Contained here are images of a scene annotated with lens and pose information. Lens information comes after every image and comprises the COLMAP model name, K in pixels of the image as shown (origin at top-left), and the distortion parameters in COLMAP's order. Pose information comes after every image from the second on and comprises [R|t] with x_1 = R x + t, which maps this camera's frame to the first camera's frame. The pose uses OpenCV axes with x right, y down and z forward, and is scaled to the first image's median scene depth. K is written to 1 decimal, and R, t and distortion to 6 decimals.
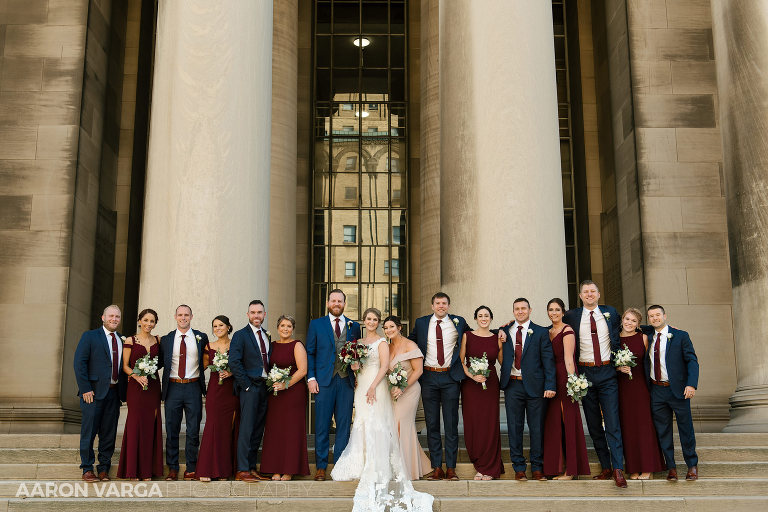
lens RADIAL K [[924.5, 0, 384.0], [0, 924.5, 256.0], [0, 0, 1]] dist [-0.008480, -0.020227]
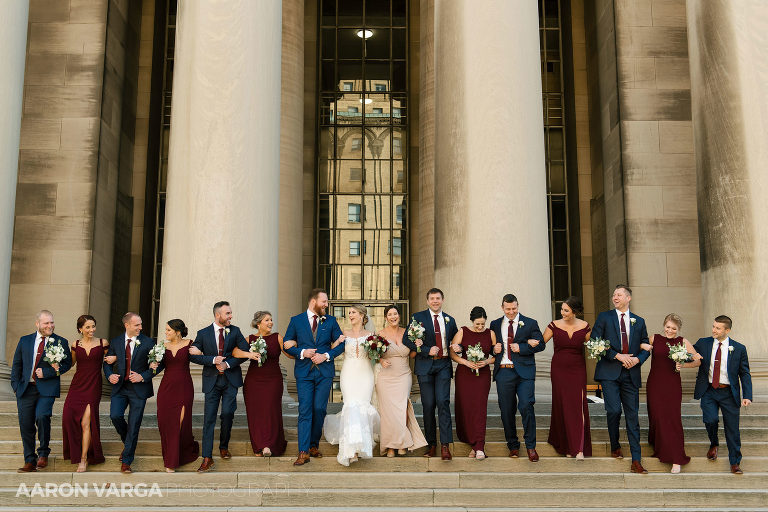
lens RADIAL K [[924.5, 0, 384.0], [0, 924.5, 256.0], [0, 0, 1]] dist [-0.008480, -0.020227]
pose [[0.999981, 0.002484, -0.005642, 0.005312], [-0.002348, 0.999710, 0.023973, -0.007609], [0.005700, -0.023960, 0.999697, -0.072277]]
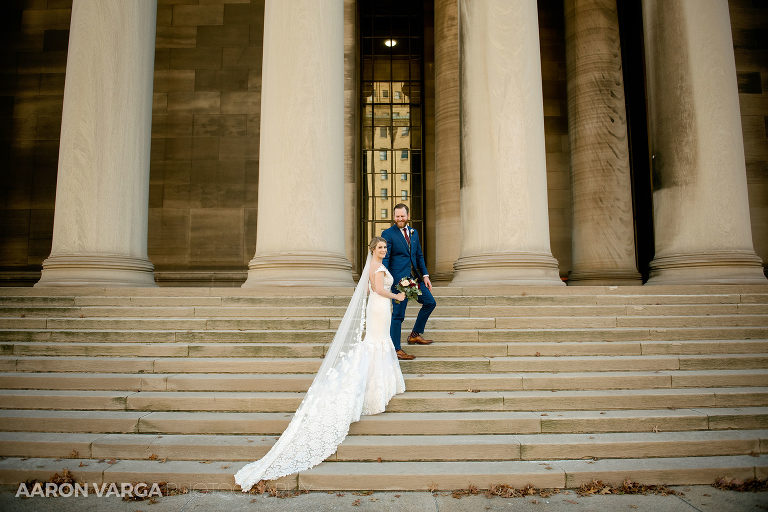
lens RADIAL K [[527.7, 0, 384.0], [0, 527.7, 256.0], [0, 0, 1]] dist [-0.051114, -0.002236]
pose [[0.999895, -0.004597, -0.013750, -0.270416], [0.006231, 0.992602, 0.121250, 0.025216], [0.013091, -0.121323, 0.992527, 0.104427]]
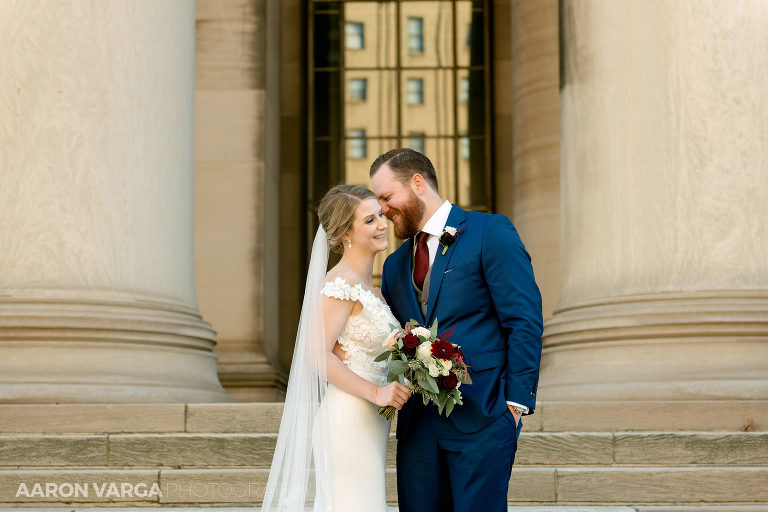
lens RADIAL K [[1464.2, 0, 384.0], [0, 1464.2, 256.0], [0, 0, 1]] dist [-0.014575, -0.080346]
pose [[0.998872, -0.008865, -0.046657, -0.229418], [0.012432, 0.996974, 0.076729, 0.040738], [0.045836, -0.077223, 0.995960, 0.181392]]
